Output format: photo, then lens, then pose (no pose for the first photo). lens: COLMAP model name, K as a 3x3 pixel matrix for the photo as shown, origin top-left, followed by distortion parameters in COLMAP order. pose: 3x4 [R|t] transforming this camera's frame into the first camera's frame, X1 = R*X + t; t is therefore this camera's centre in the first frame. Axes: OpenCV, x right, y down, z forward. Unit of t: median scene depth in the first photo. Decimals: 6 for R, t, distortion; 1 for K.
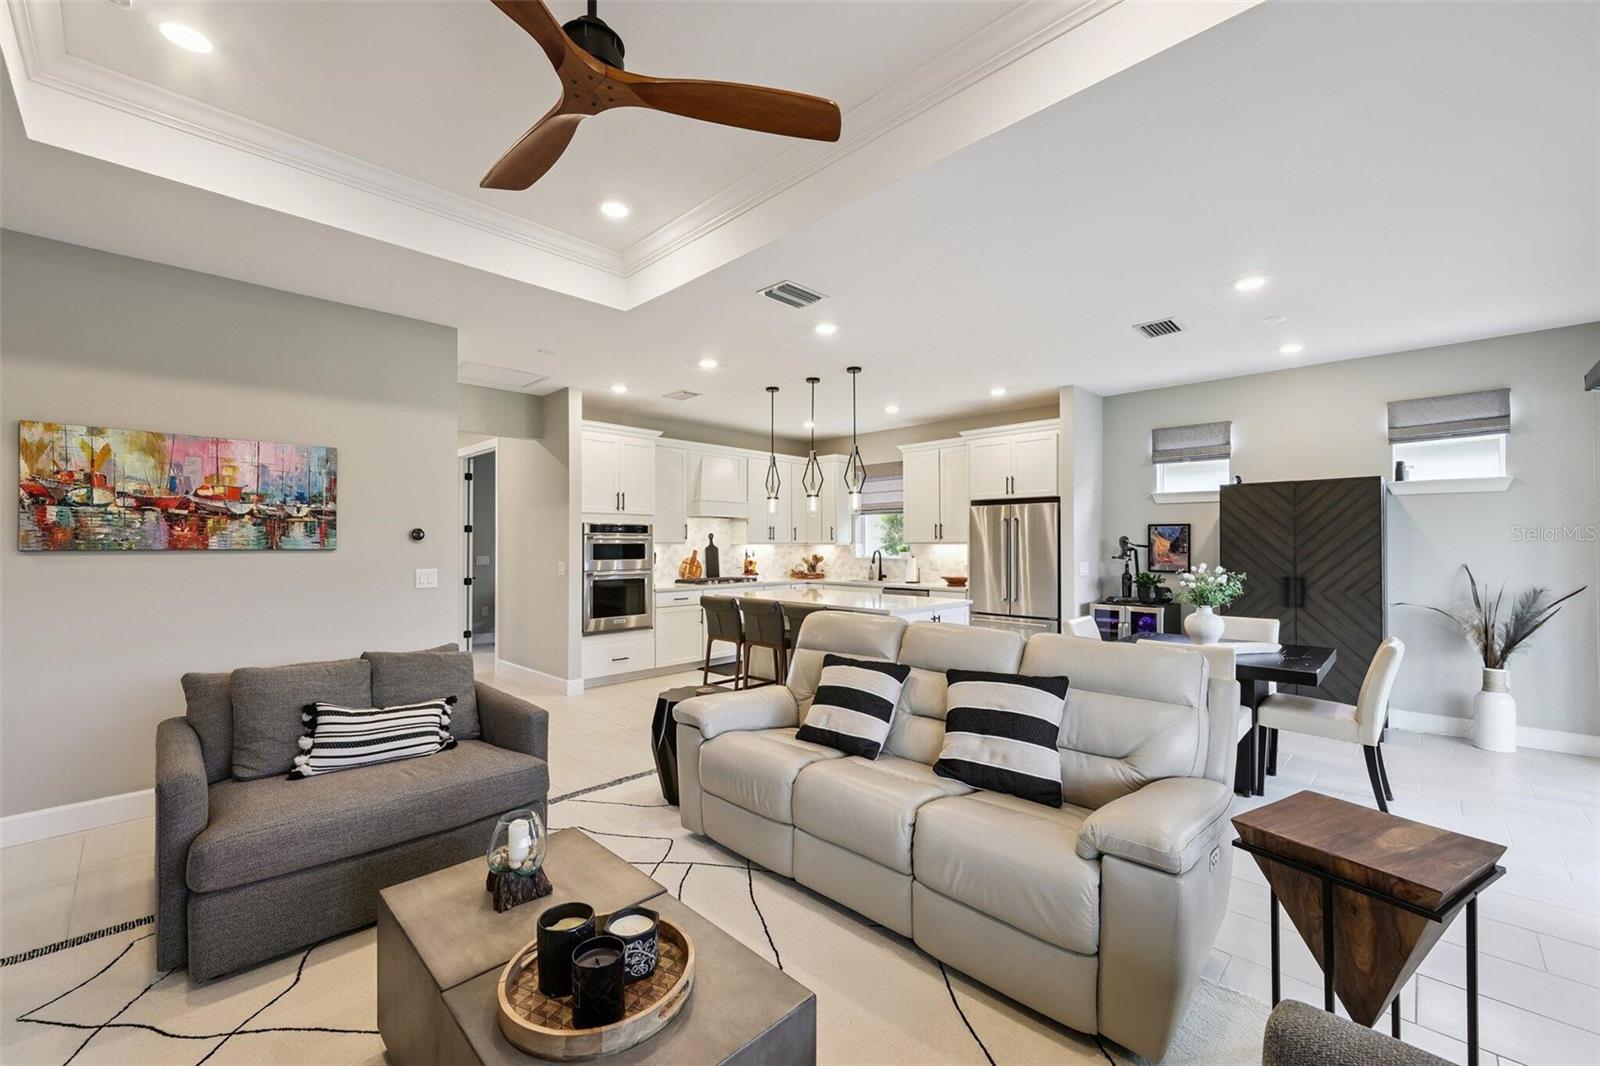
lens RADIAL K [[647.0, 0, 802.7], [0, 647.0, 539.4], [0, 0, 1]] dist [-0.000549, 0.000042]
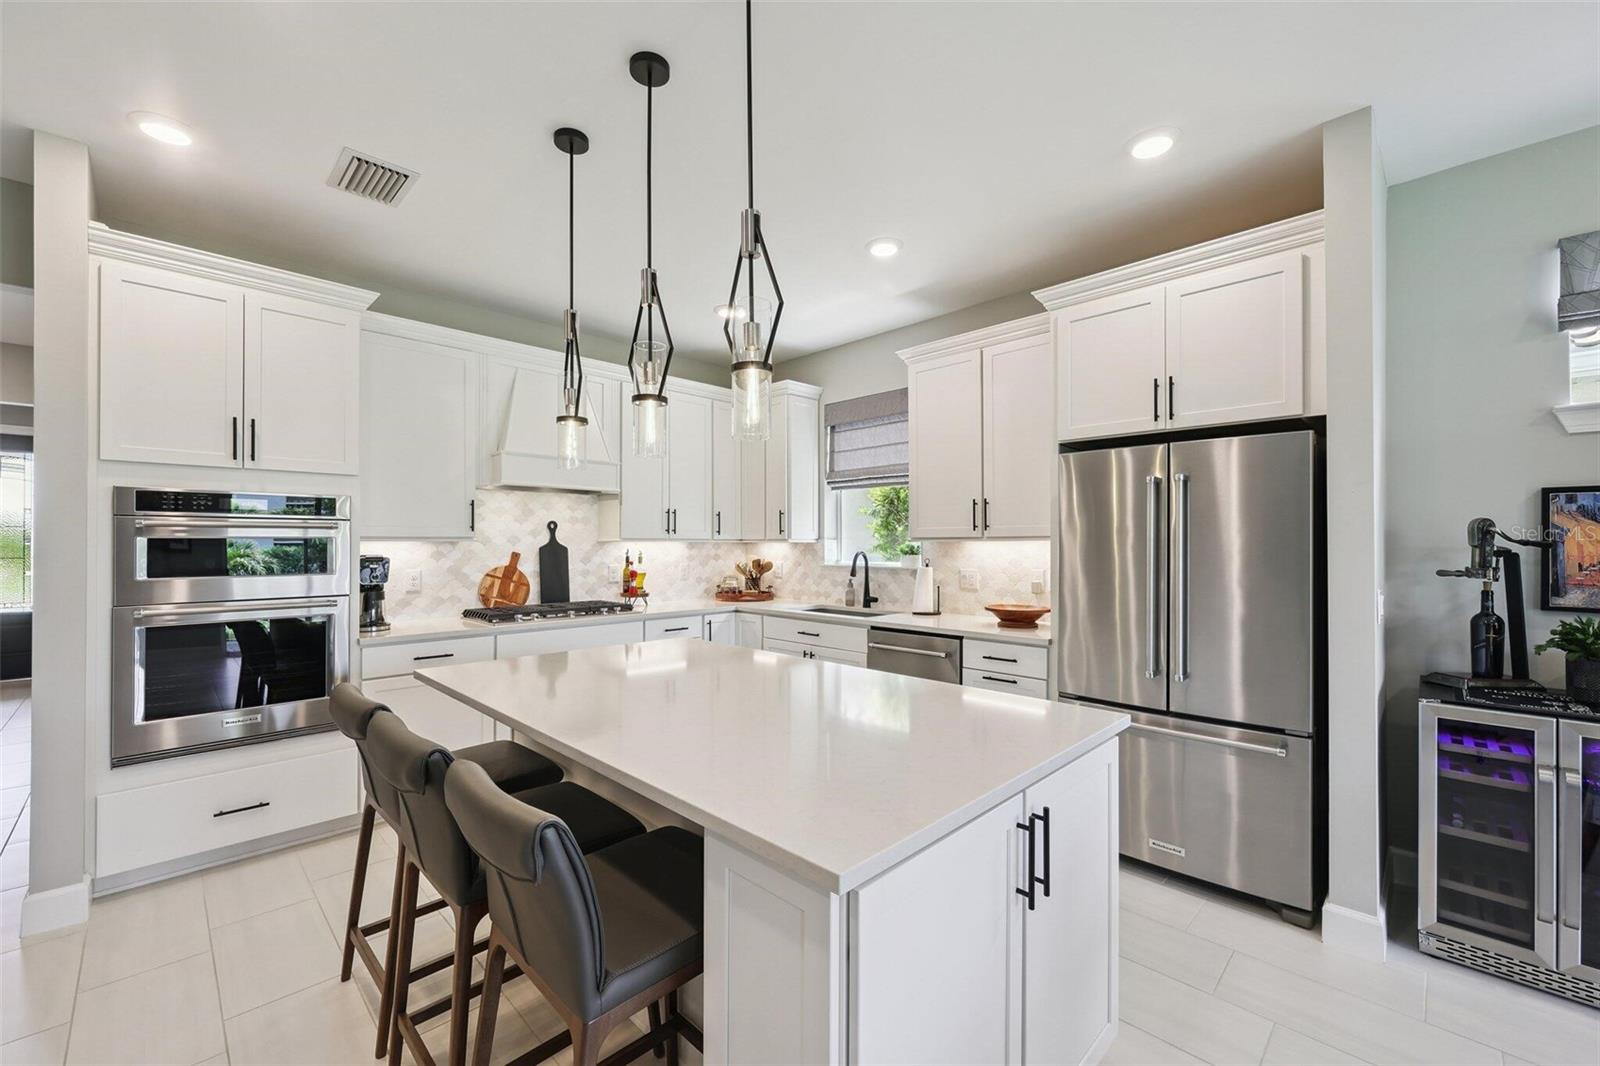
lens RADIAL K [[647.0, 0, 797.1], [0, 647.0, 540.5], [0, 0, 1]] dist [-0.000549, 0.000042]
pose [[0.999868, -0.000333, -0.016268, 0.094938], [0.000390, 0.999994, 0.003477, 0.006725], [0.016266, -0.003483, 0.999862, 0.611900]]
